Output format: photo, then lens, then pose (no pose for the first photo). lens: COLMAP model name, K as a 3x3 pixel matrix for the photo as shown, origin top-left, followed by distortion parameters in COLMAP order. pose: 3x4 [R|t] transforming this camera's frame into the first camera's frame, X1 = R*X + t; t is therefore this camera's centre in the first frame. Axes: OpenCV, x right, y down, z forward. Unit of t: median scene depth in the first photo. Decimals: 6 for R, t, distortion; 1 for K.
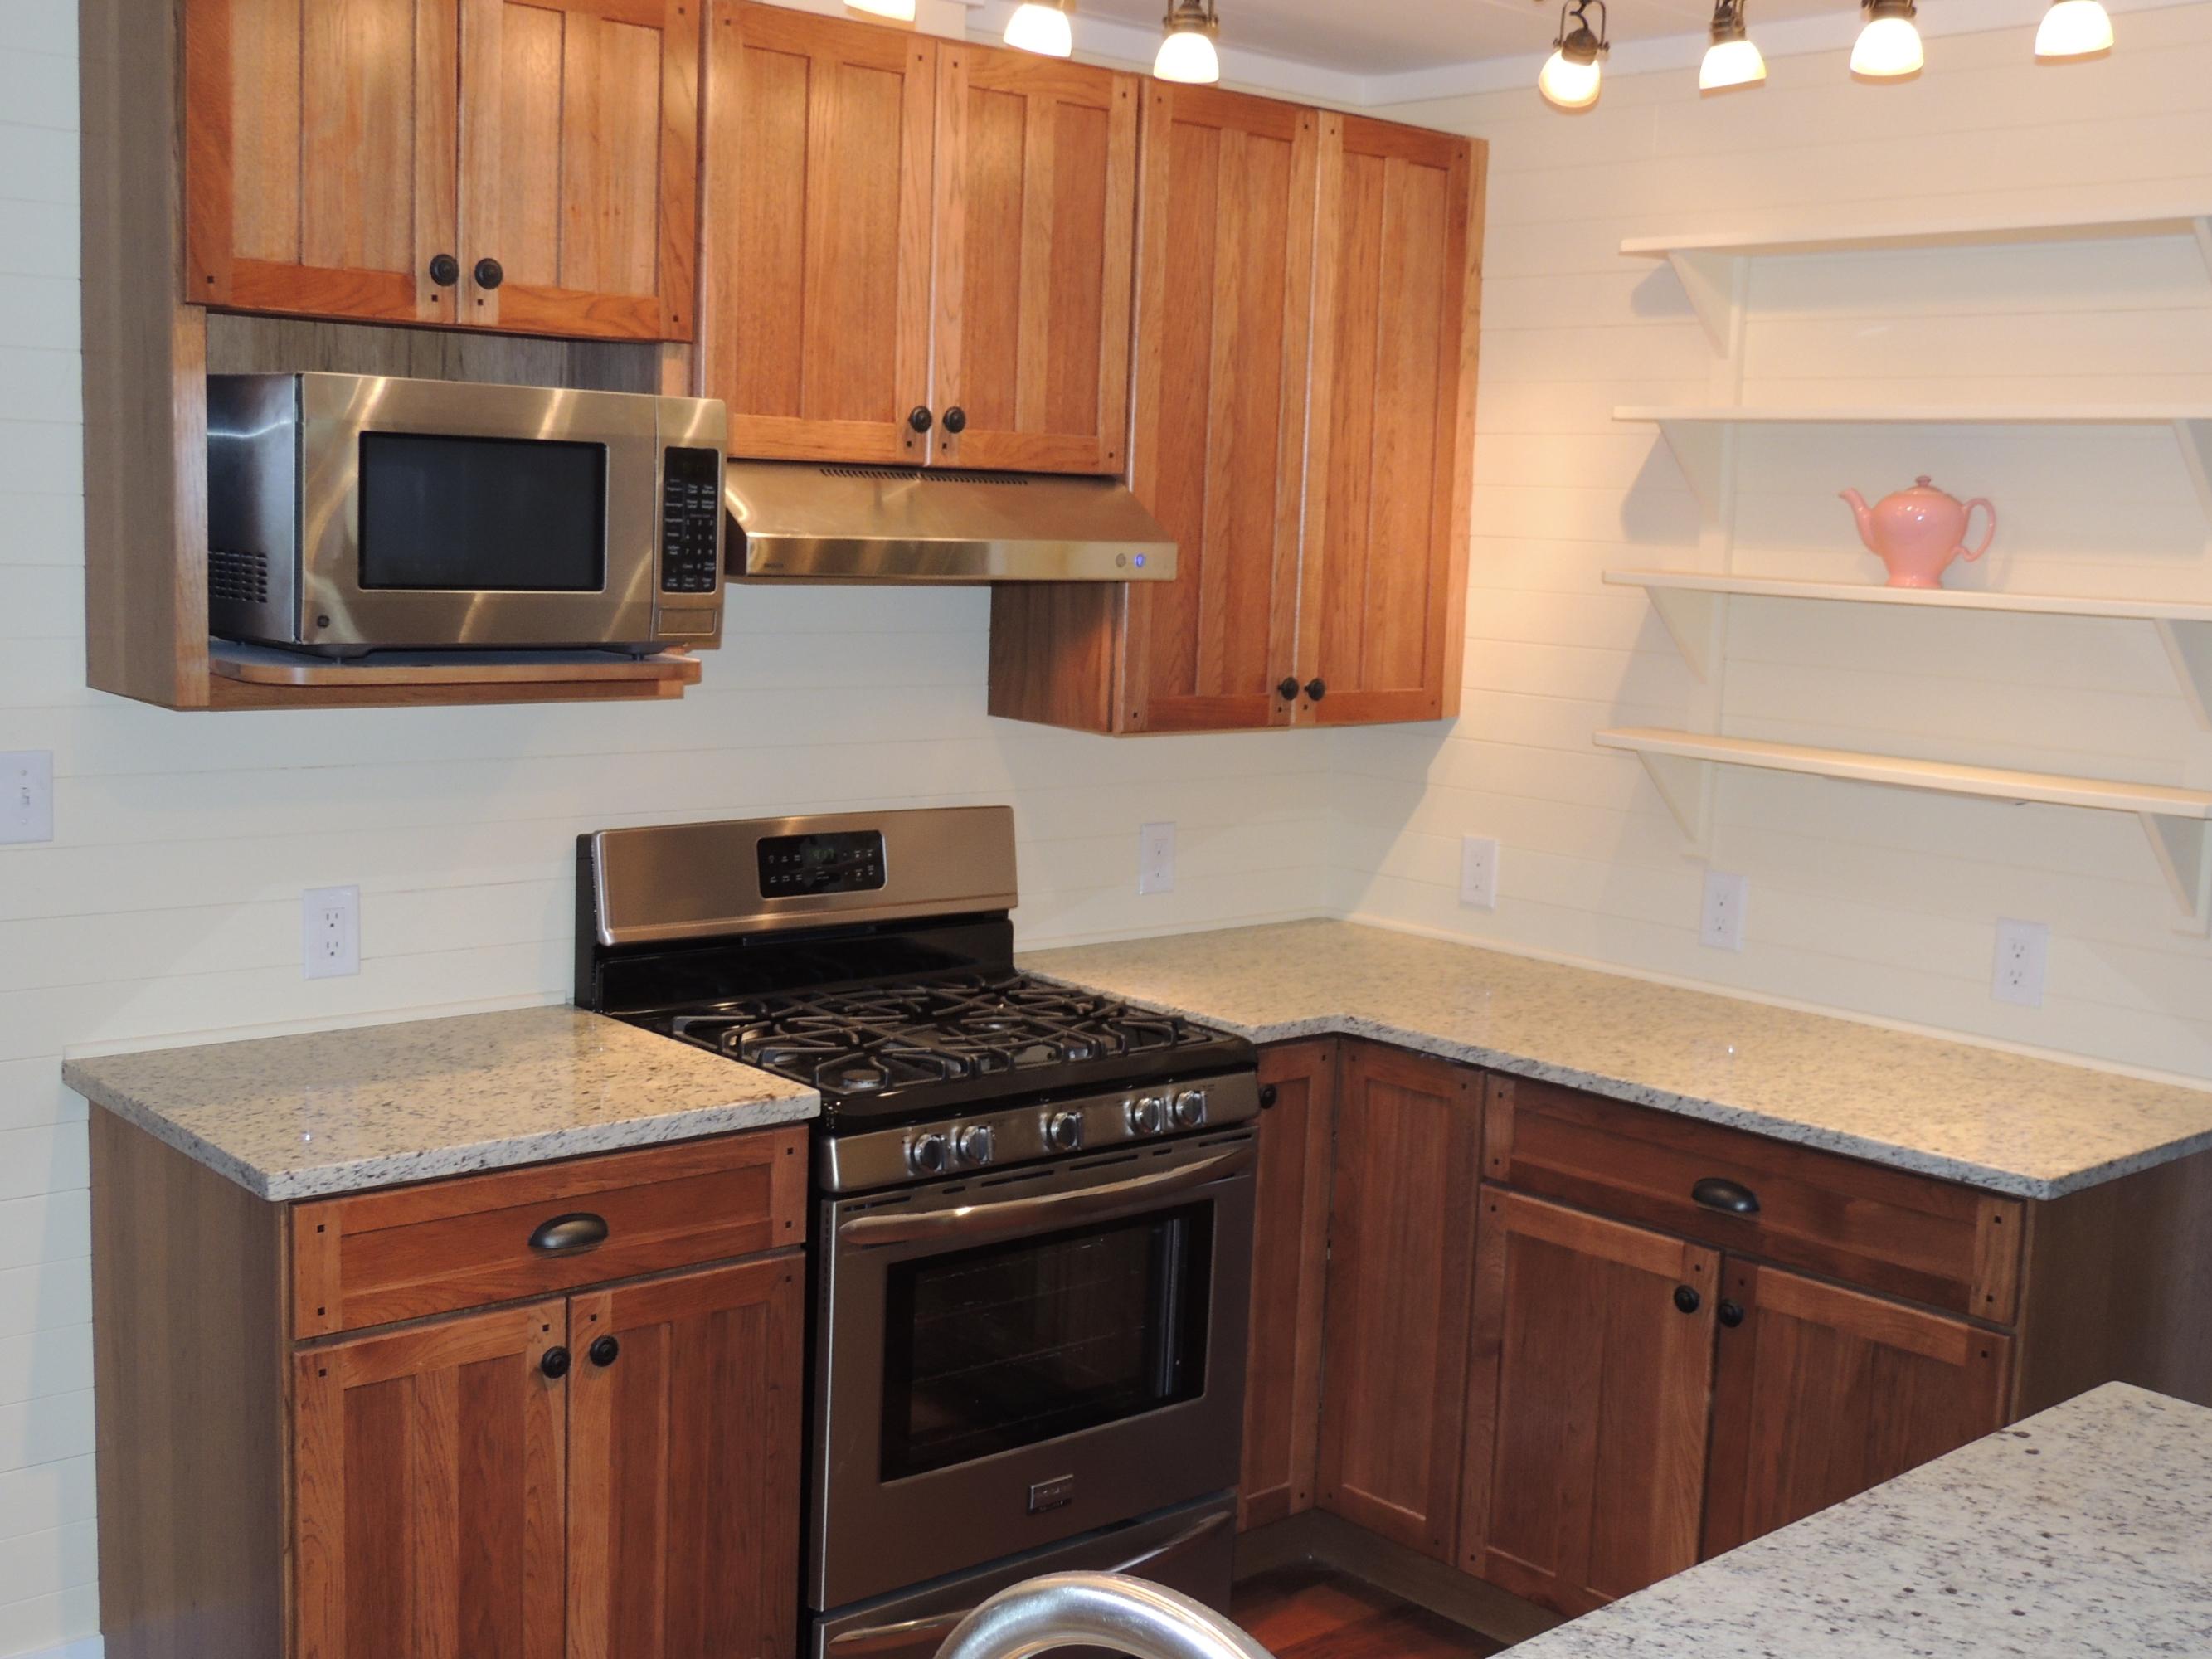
lens RADIAL K [[2523.1, 0, 1099.4], [0, 2523.1, 833.7], [0, 0, 1]] dist [-0.042207, 0.000000]
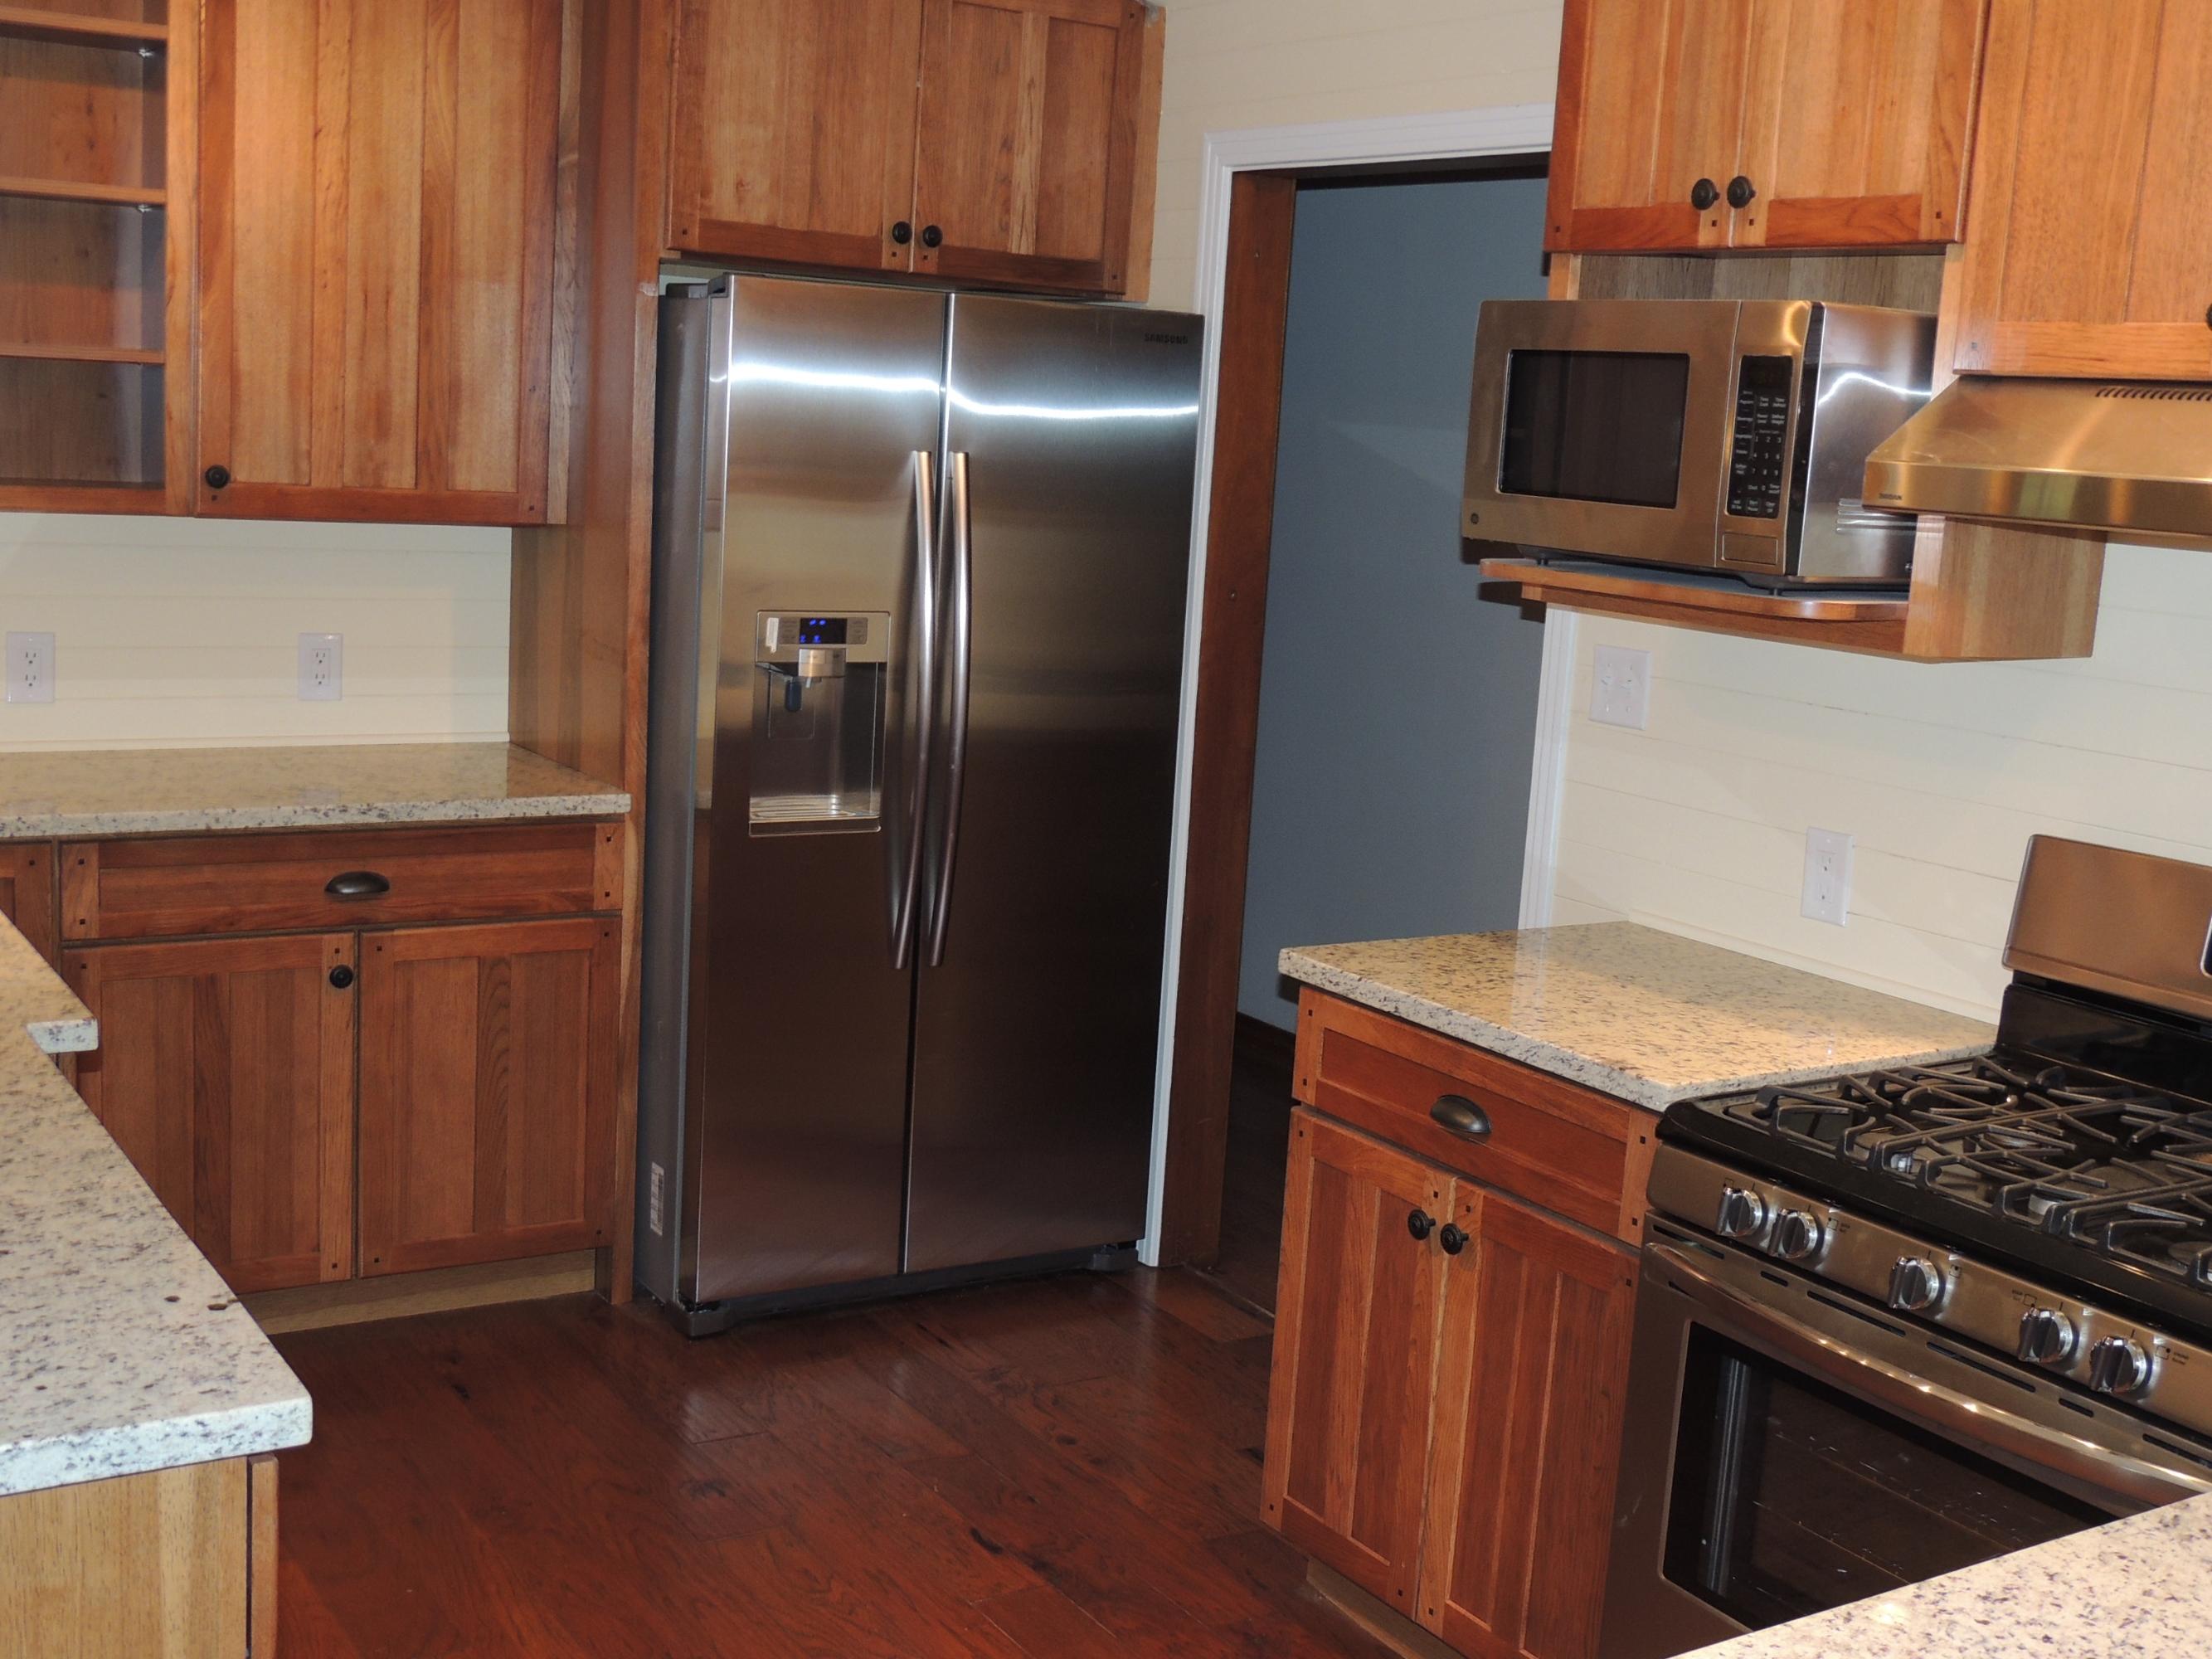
lens RADIAL K [[2523.1, 0, 1101.1], [0, 2523.1, 824.3], [0, 0, 1]] dist [-0.042207, 0.000000]
pose [[-0.156766, 0.110851, -0.981395, 0.772709], [-0.193361, 0.971006, 0.140565, -0.070429], [0.968523, 0.211799, -0.130787, 0.917642]]
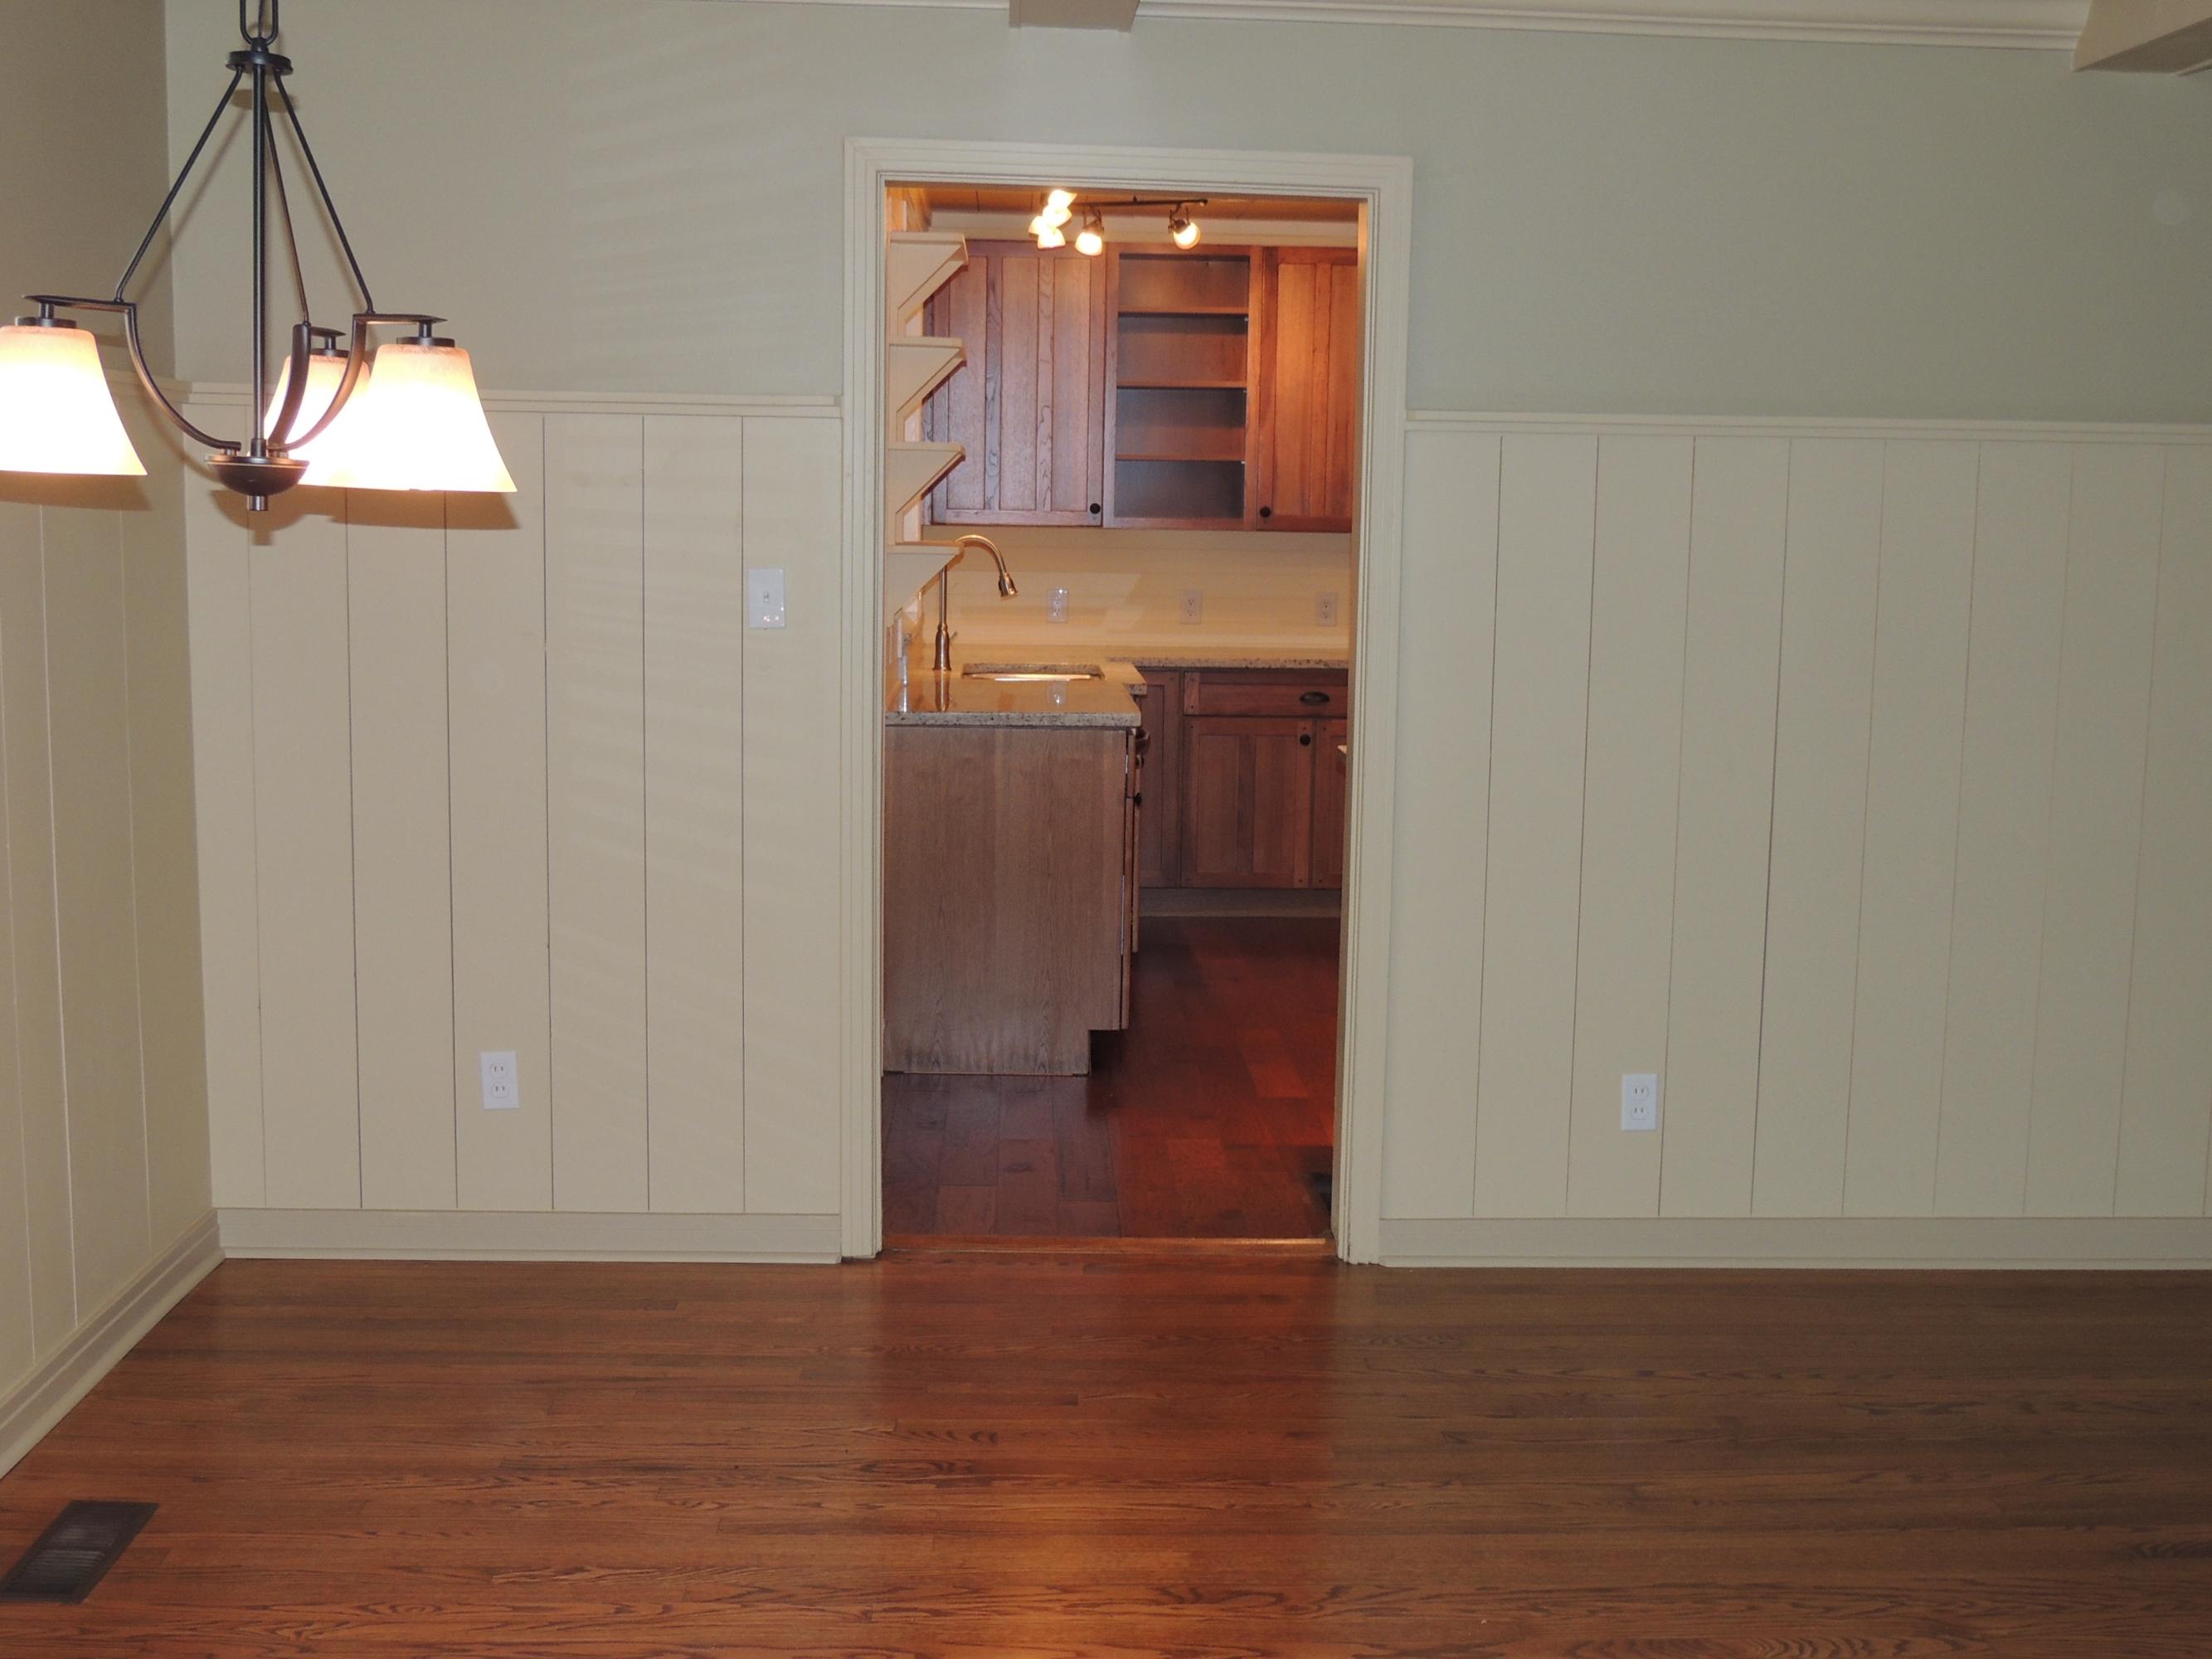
lens RADIAL K [[2523.1, 0, 1109.7], [0, 2523.1, 834.8], [0, 0, 1]] dist [-0.042207, 0.000000]
pose [[-0.640751, 0.043925, -0.766491, 1.832603], [-0.140682, 0.974741, 0.173462, -0.086323], [0.754750, 0.218977, -0.618386, 1.951981]]
